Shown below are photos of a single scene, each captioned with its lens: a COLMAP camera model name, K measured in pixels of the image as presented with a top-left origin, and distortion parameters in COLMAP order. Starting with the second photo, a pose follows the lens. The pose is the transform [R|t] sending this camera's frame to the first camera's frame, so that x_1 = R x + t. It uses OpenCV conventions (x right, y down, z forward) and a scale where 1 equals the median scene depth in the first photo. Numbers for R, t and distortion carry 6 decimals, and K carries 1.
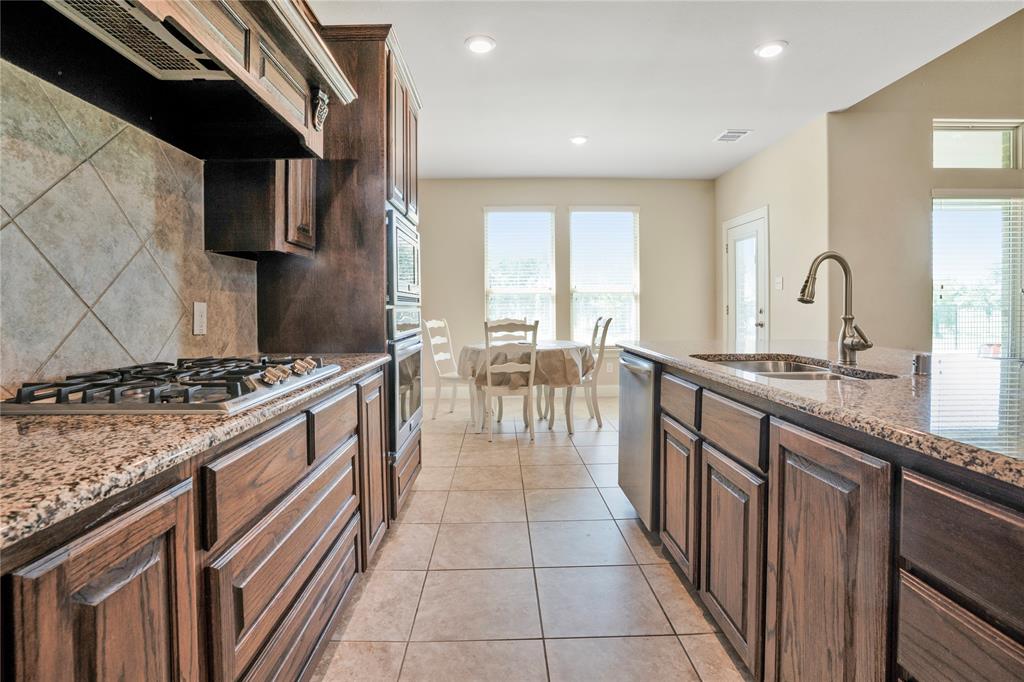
lens RADIAL K [[483.3, 0, 510.2], [0, 483.3, 312.0], [0, 0, 1]] dist [-0.077505, 0.030499]
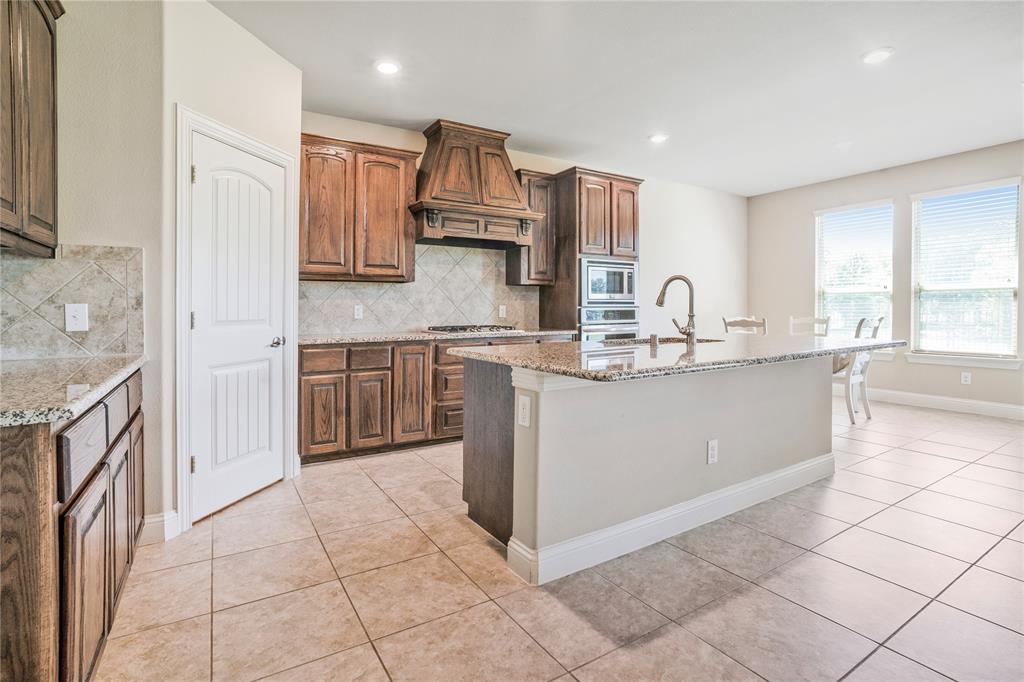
lens RADIAL K [[483.3, 0, 510.2], [0, 483.3, 312.0], [0, 0, 1]] dist [-0.077505, 0.030499]
pose [[0.501780, 0.016153, -0.864844, 1.754277], [-0.008732, 0.999869, 0.013608, -0.020665], [0.864951, 0.000724, 0.501856, -0.332304]]
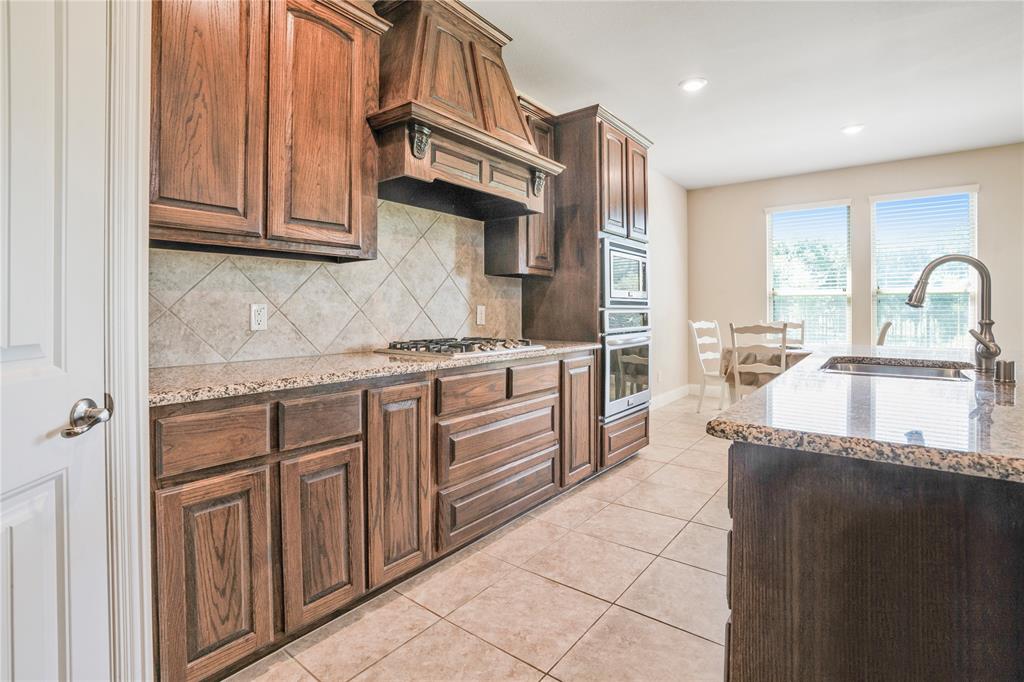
lens RADIAL K [[483.3, 0, 510.2], [0, 483.3, 312.0], [0, 0, 1]] dist [-0.077505, 0.030499]
pose [[0.775835, 0.013898, -0.630783, 0.544869], [-0.014174, 0.999889, 0.004598, -0.007033], [0.630777, 0.005374, 0.775946, -0.303006]]
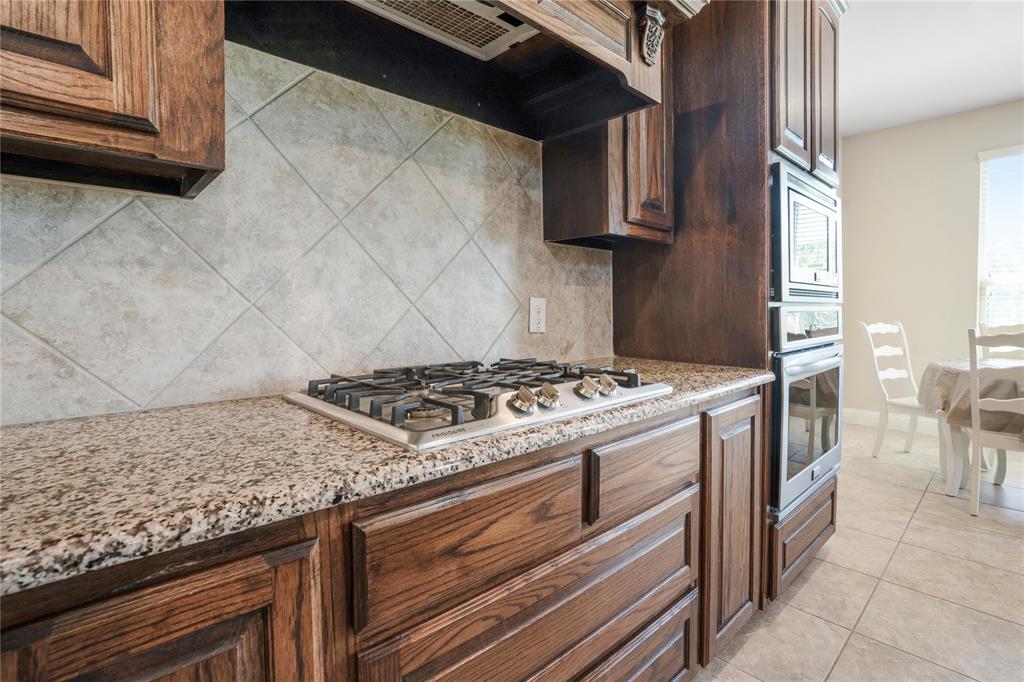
lens RADIAL K [[488.3, 0, 509.1], [0, 488.3, 324.7], [0, 0, 1]] dist [-0.063749, 0.023148]
pose [[0.659623, 0.032673, -0.750886, 0.023345], [-0.009276, 0.999332, 0.035335, -0.001128], [0.751540, -0.016342, 0.659486, 0.338190]]
